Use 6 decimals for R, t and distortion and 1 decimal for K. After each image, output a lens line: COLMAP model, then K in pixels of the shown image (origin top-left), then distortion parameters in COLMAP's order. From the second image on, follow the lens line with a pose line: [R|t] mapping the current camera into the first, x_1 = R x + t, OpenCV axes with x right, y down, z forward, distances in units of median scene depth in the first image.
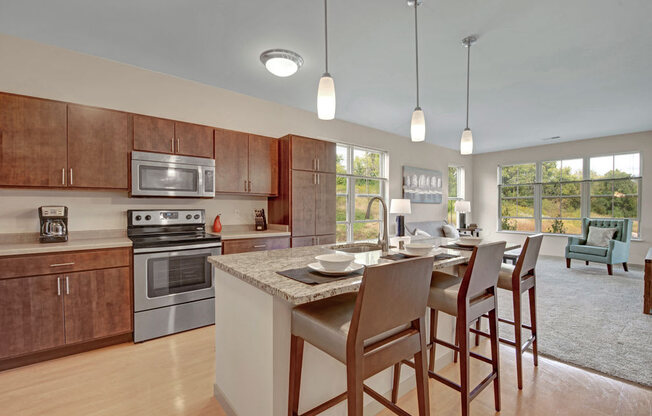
lens RADIAL K [[284.6, 0, 331.4], [0, 284.6, 212.0], [0, 0, 1]] dist [-0.000251, -0.010764]
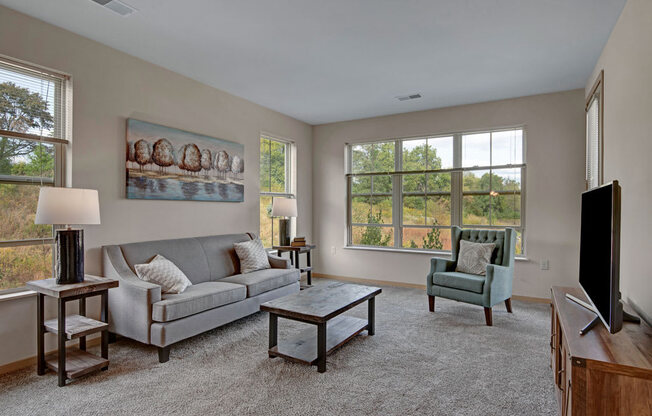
lens RADIAL K [[349.6, 0, 326.0], [0, 349.6, 208.0], [0, 0, 1]] dist [-0.001203, -0.000358]
pose [[0.939055, 0.003772, 0.343747, 0.374743], [0.002303, 0.999848, -0.017264, -0.007493], [-0.343760, 0.017003, 0.938904, 0.381294]]
